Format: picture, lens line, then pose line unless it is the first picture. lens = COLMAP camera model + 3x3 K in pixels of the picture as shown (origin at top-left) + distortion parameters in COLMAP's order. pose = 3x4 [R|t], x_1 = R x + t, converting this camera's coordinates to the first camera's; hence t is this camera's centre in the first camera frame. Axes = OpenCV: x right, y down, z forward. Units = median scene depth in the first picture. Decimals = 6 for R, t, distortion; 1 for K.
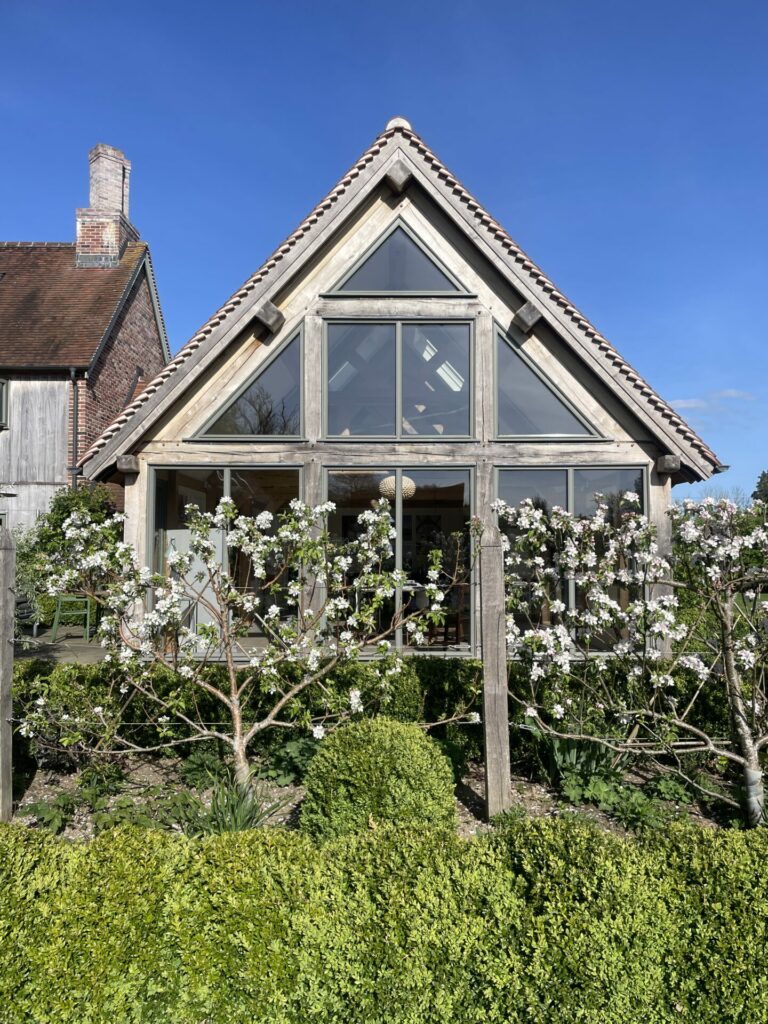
lens RADIAL K [[767.5, 0, 381.4], [0, 767.5, 518.1], [0, 0, 1]] dist [0.040221, -0.002944]
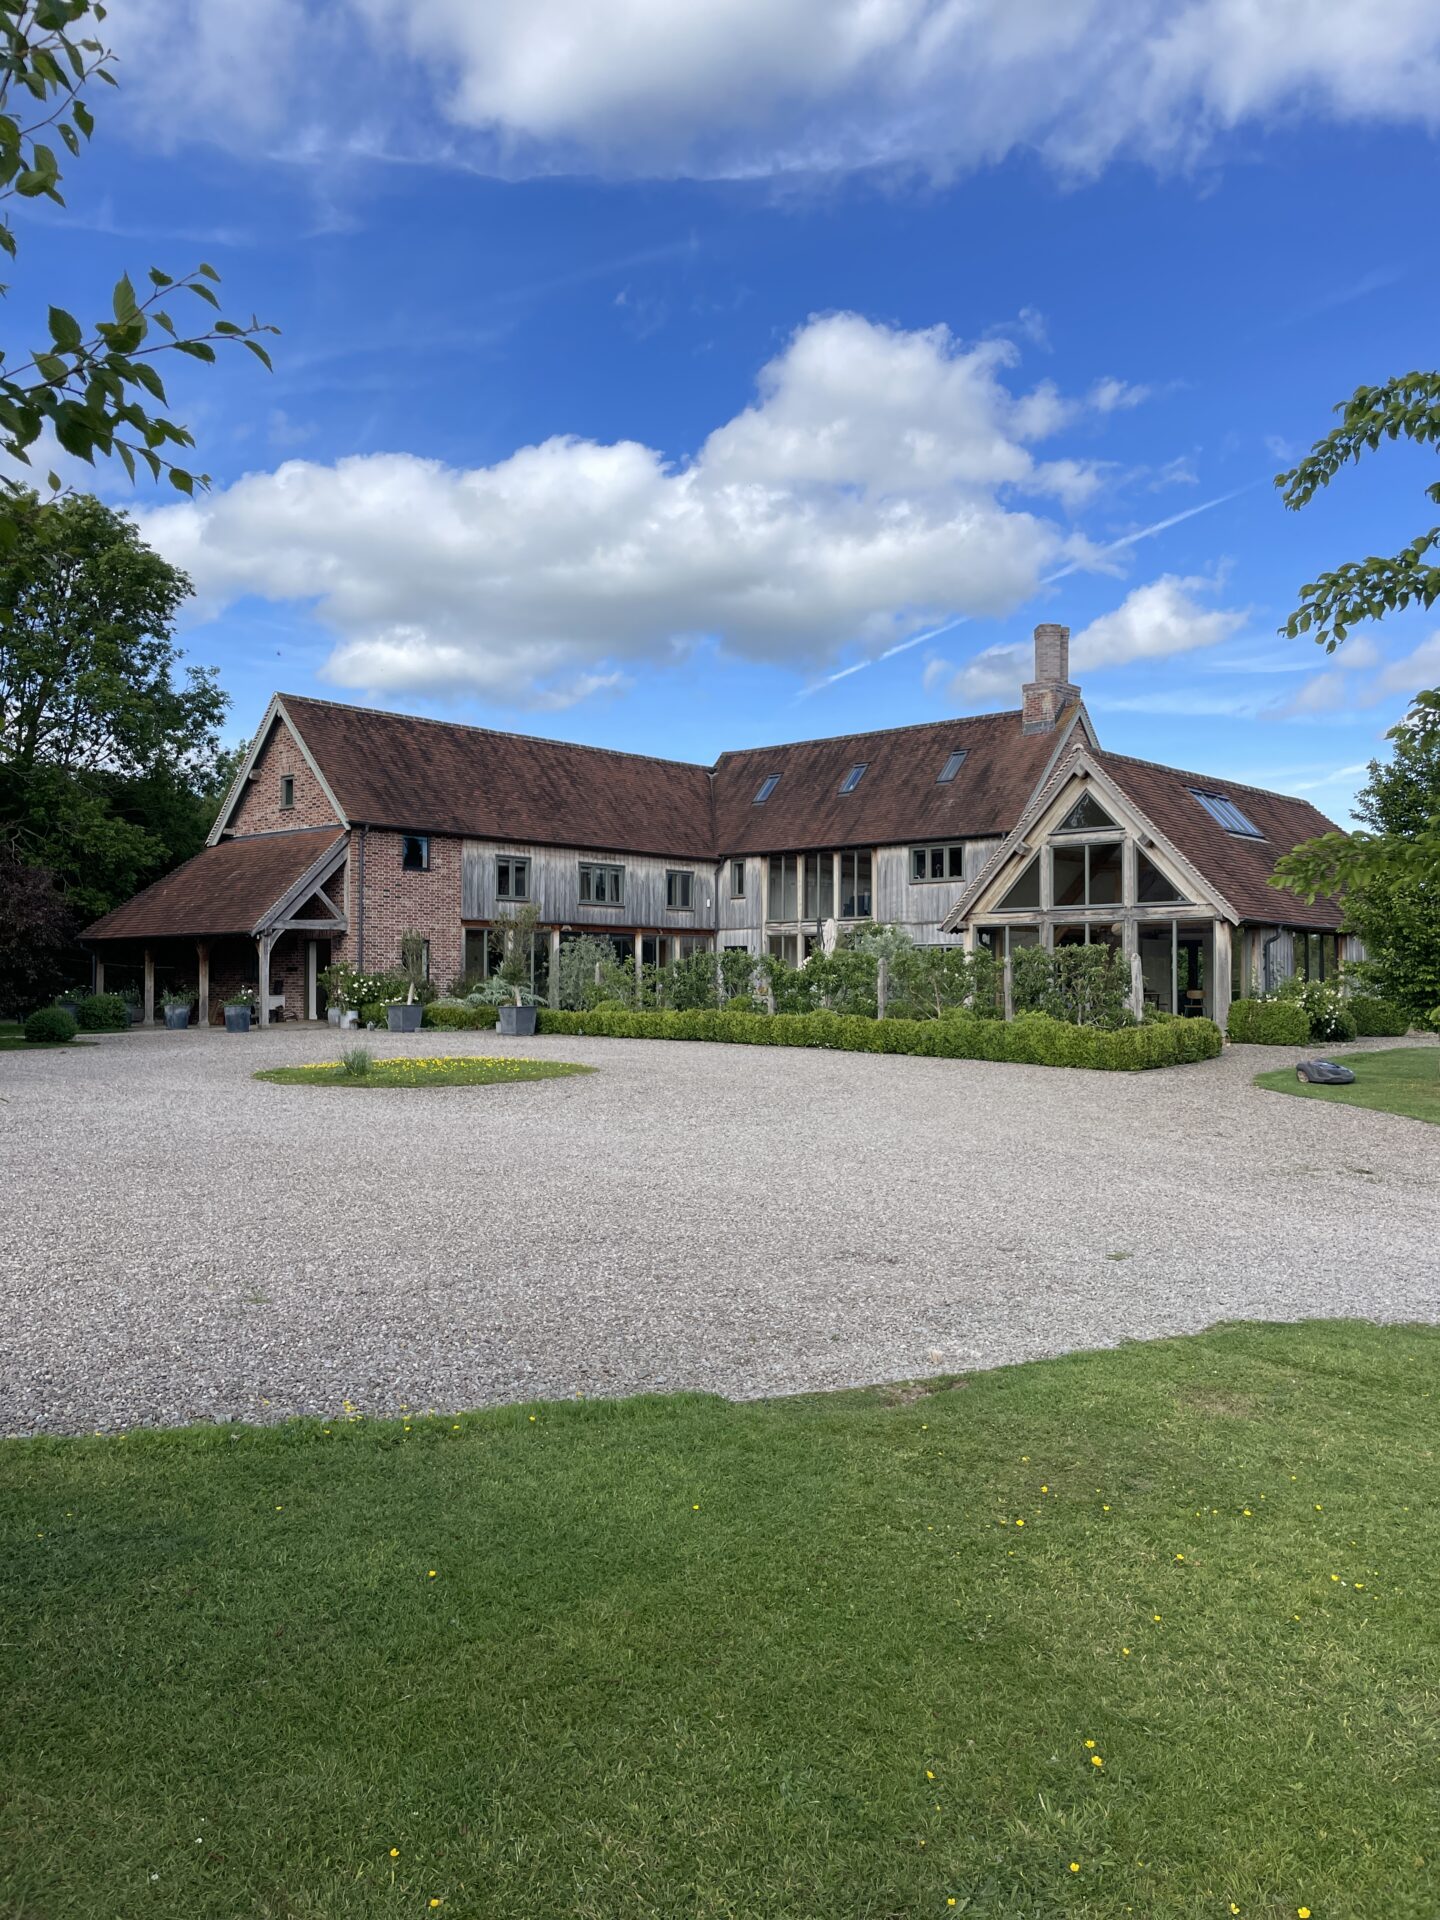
lens RADIAL K [[1439.2, 0, 719.8], [0, 1439.2, 962.6], [0, 0, 1]] dist [0.040221, -0.002944]
pose [[0.739321, -0.011441, -0.673256, 1.736780], [0.028366, 0.999497, 0.014163, -0.043388], [0.672756, -0.029569, 0.739274, -2.222677]]
